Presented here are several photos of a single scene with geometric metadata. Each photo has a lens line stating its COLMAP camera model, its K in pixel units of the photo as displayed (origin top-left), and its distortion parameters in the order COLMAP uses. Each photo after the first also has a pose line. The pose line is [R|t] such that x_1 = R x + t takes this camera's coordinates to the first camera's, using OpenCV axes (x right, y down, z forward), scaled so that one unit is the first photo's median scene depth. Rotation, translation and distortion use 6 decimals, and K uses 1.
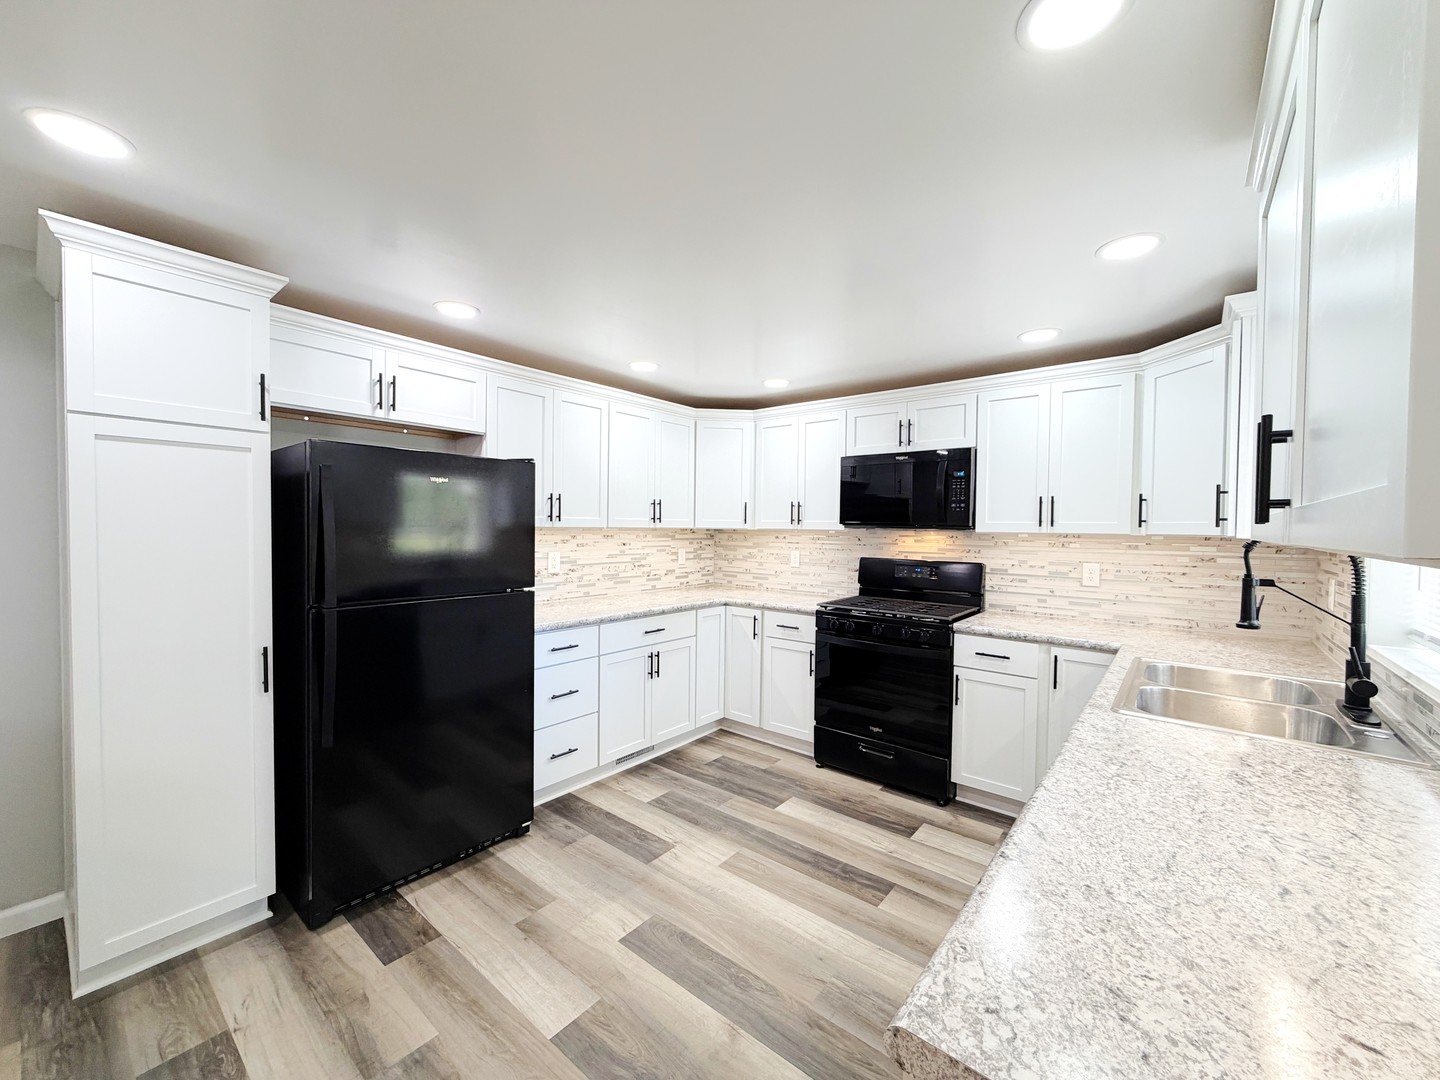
lens RADIAL K [[572.2, 0, 717.9], [0, 572.2, 539.4], [0, 0, 1]] dist [-0.001434, -0.000019]
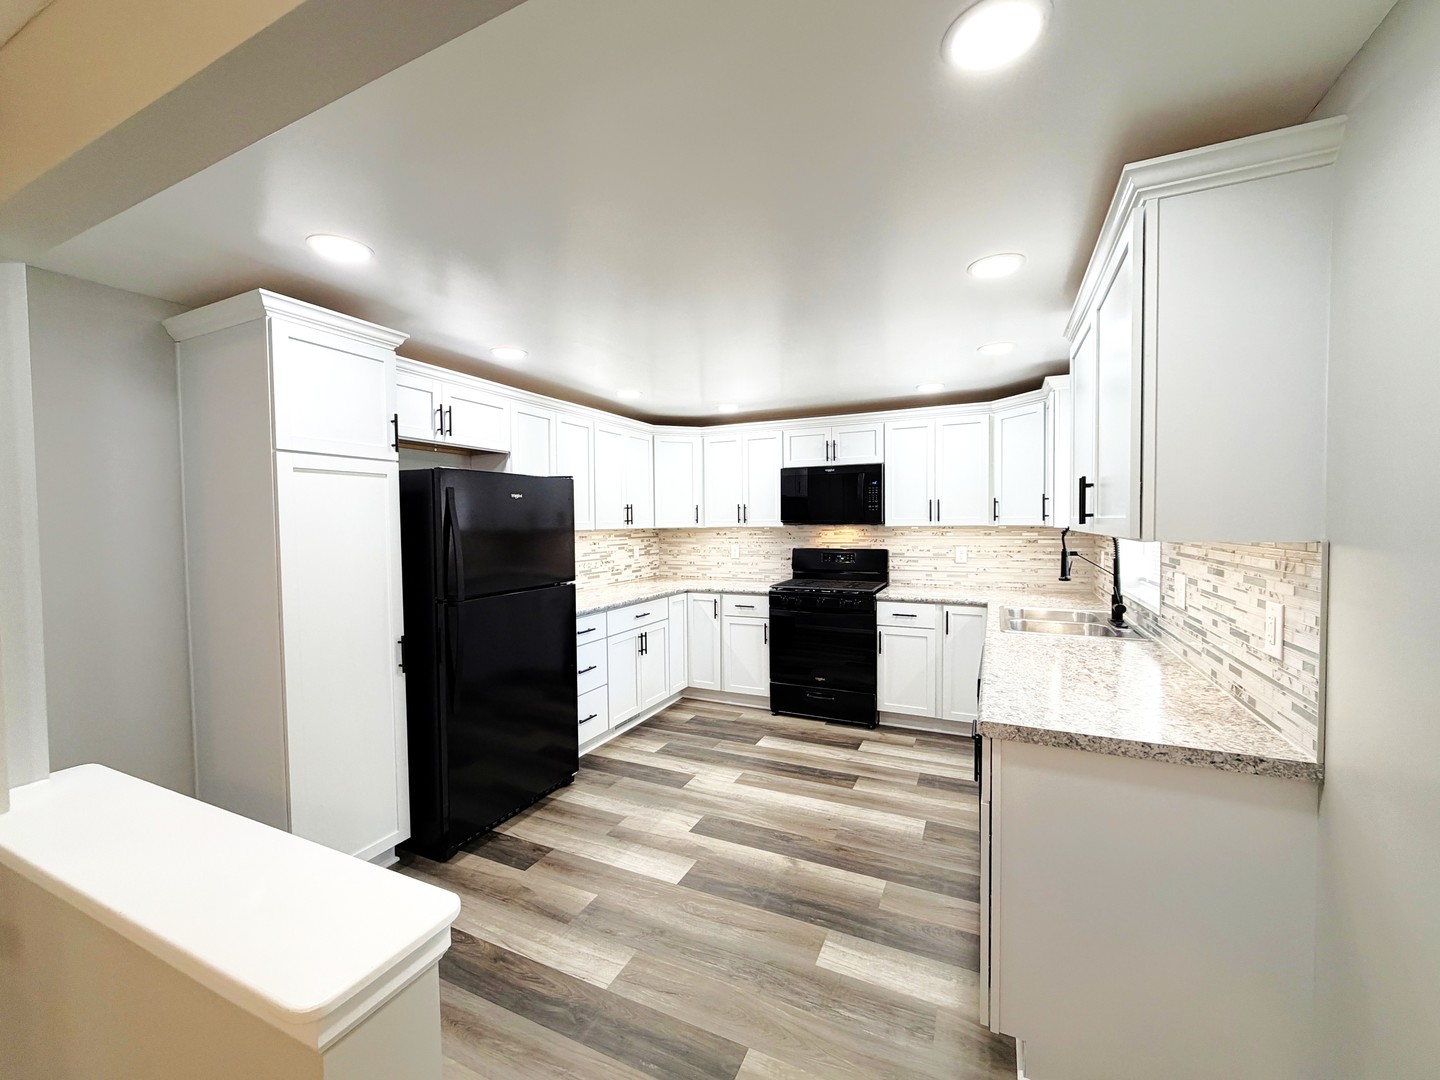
lens RADIAL K [[572.2, 0, 725.8], [0, 572.2, 539.6], [0, 0, 1]] dist [-0.001434, -0.000019]
pose [[0.969227, -0.030023, 0.244331, -0.293355], [0.027742, 0.999534, 0.012773, -0.010982], [-0.244600, -0.005601, 0.969608, -0.256152]]
